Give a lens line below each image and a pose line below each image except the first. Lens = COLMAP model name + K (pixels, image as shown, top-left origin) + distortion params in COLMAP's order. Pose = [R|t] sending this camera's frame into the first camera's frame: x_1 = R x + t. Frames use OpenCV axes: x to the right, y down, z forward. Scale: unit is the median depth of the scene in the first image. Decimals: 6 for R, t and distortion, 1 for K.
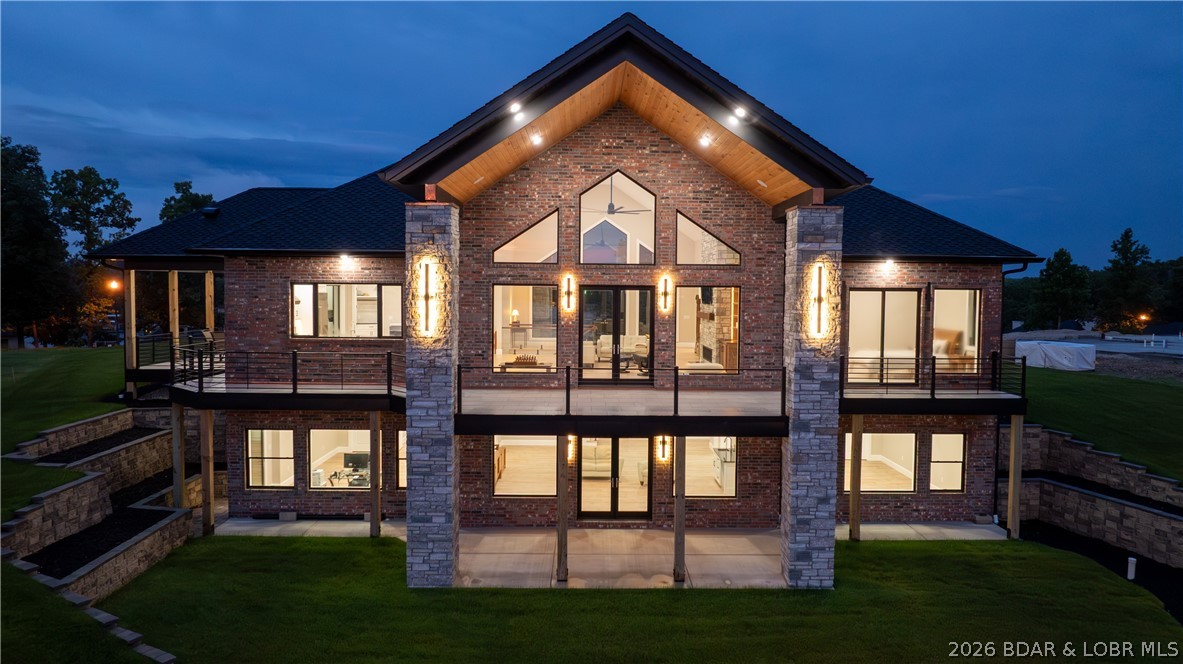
lens RADIAL K [[831.0, 0, 596.9], [0, 831.0, 329.4], [0, 0, 1]] dist [-0.026876, 0.004911]
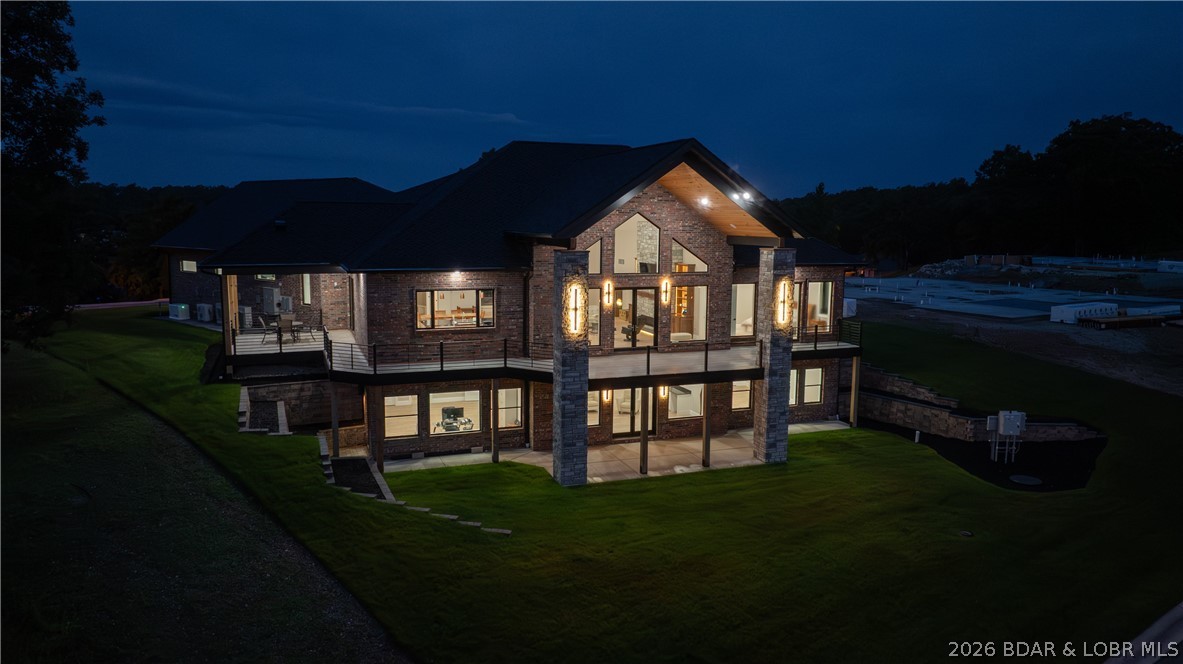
lens RADIAL K [[831.0, 0, 596.9], [0, 831.0, 329.4], [0, 0, 1]] dist [-0.026876, 0.004911]
pose [[0.940583, -0.045961, 0.336439, -0.574033], [0.015494, 0.995574, 0.092691, -0.120158], [-0.339211, -0.081971, 0.937132, -0.431851]]
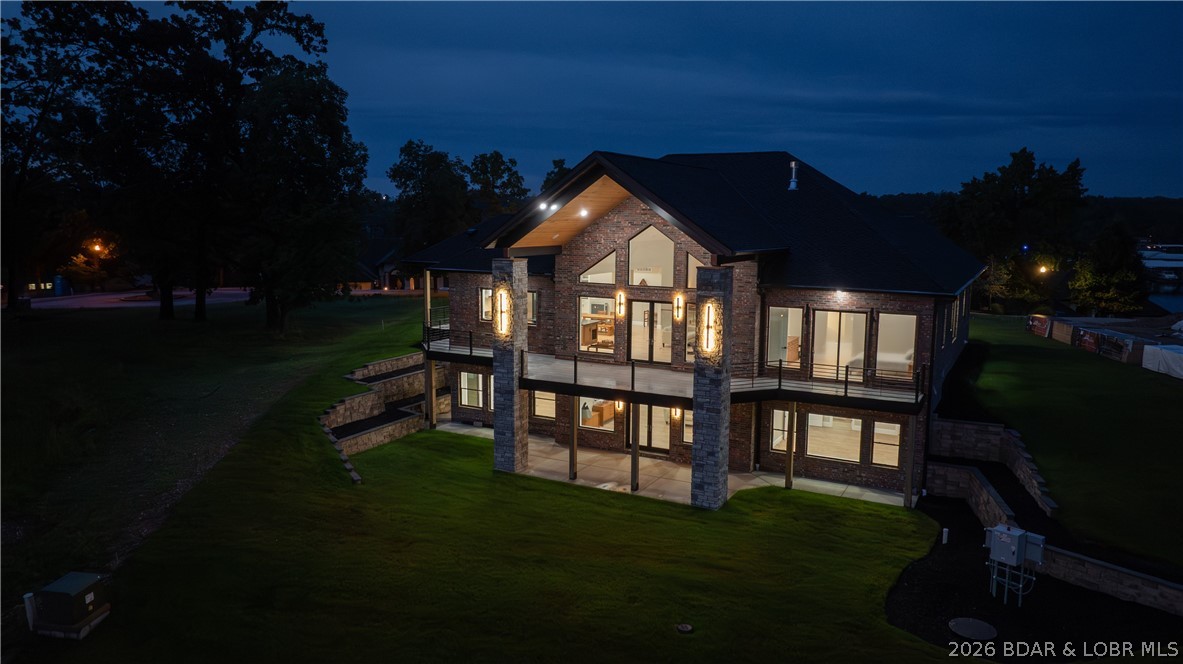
lens RADIAL K [[831.0, 0, 596.9], [0, 831.0, 329.4], [0, 0, 1]] dist [-0.026876, 0.004911]
pose [[0.874623, 0.065577, -0.480348, 0.680372], [-0.025188, 0.995618, 0.090058, -0.135920], [0.484149, -0.066668, 0.872442, -0.382017]]
